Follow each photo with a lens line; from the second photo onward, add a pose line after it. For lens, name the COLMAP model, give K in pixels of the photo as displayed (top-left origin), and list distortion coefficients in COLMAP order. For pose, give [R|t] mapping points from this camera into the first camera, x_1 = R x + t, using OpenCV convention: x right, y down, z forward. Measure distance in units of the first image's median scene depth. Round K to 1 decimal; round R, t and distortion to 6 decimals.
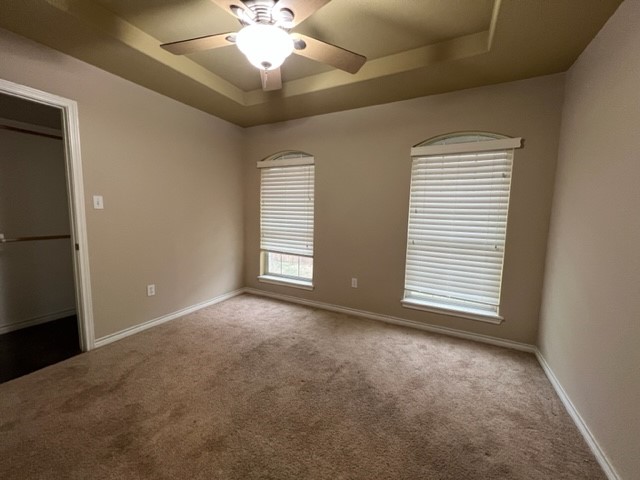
lens RADIAL K [[257.9, 0, 318.0], [0, 257.9, 237.2], [0, 0, 1]] dist [0.000167, -0.000065]
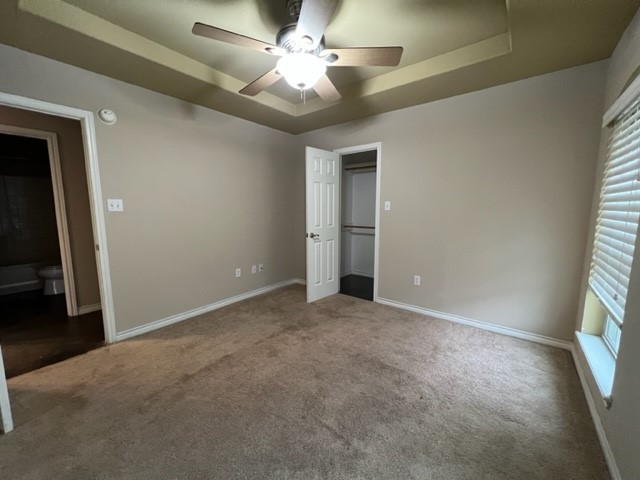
lens RADIAL K [[255.4, 0, 319.2], [0, 255.4, 239.5], [0, 0, 1]] dist [-0.001426, -0.000007]
pose [[-0.197859, 0.095669, -0.975551, 0.623725], [-0.103545, 0.987618, 0.117854, -0.075909], [0.974746, 0.124332, -0.185503, 0.889306]]
